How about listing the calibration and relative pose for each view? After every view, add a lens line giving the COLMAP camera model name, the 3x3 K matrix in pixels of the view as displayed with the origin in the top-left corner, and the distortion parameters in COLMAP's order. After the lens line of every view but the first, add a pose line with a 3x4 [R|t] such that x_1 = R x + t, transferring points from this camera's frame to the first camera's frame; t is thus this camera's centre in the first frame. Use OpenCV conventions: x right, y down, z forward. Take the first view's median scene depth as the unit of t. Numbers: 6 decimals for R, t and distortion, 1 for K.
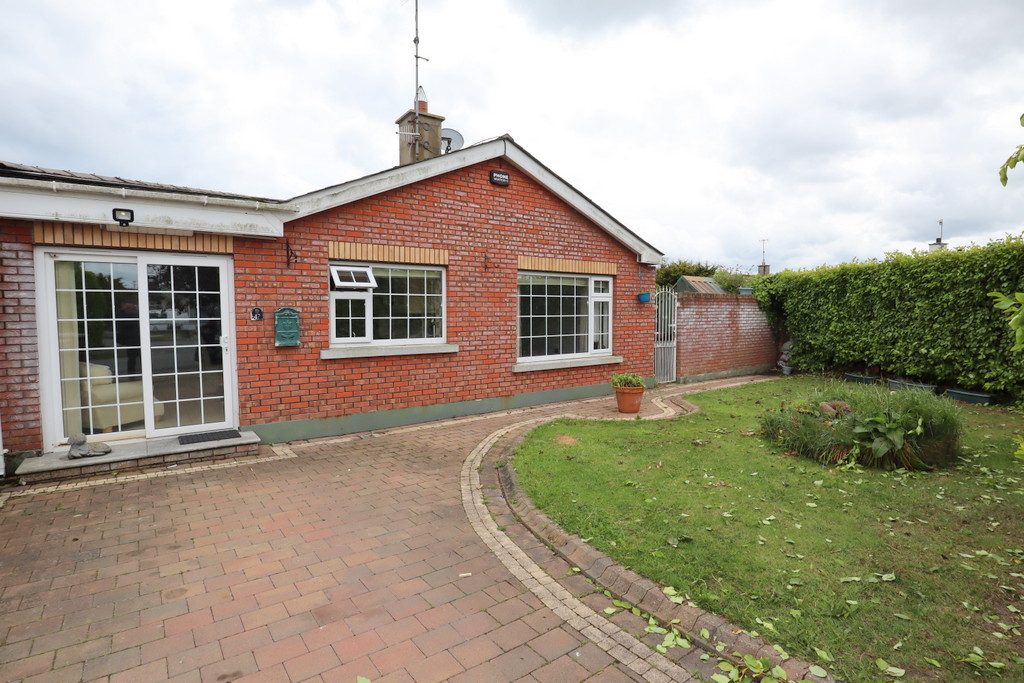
lens RADIAL K [[517.9, 0, 514.0], [0, 517.9, 341.3], [0, 0, 1]] dist [-0.033200, 0.008178]
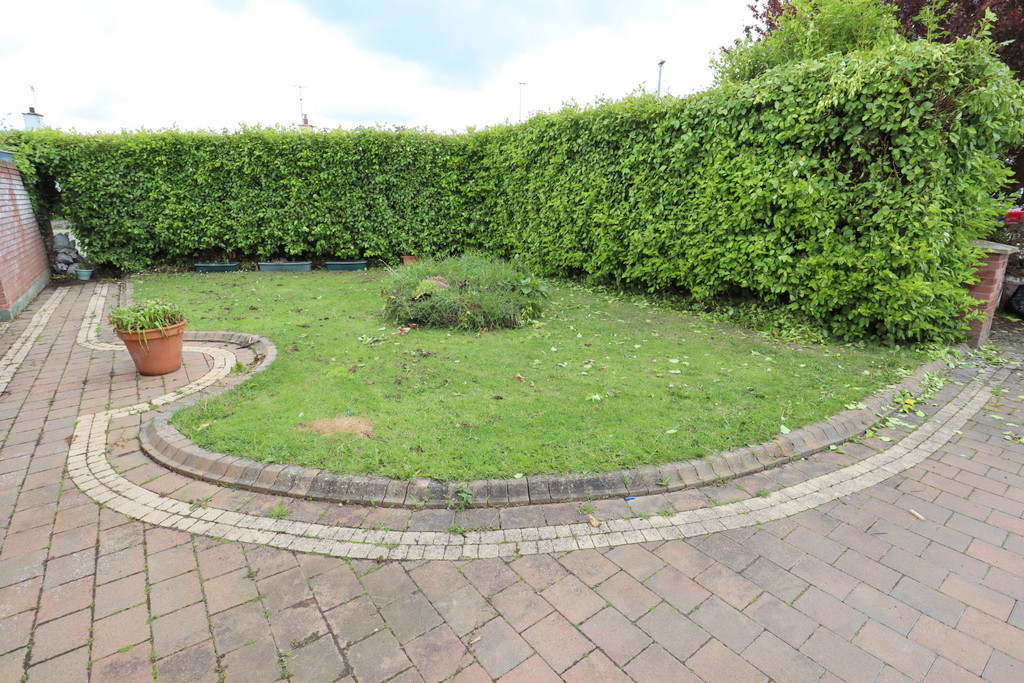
lens RADIAL K [[517.9, 0, 514.8], [0, 517.9, 344.7], [0, 0, 1]] dist [-0.033200, 0.008178]
pose [[-0.009755, -0.272770, 0.962030, -0.546670], [0.051534, 0.960660, 0.272904, -0.037852], [-0.998624, 0.052240, 0.004685, 1.126371]]
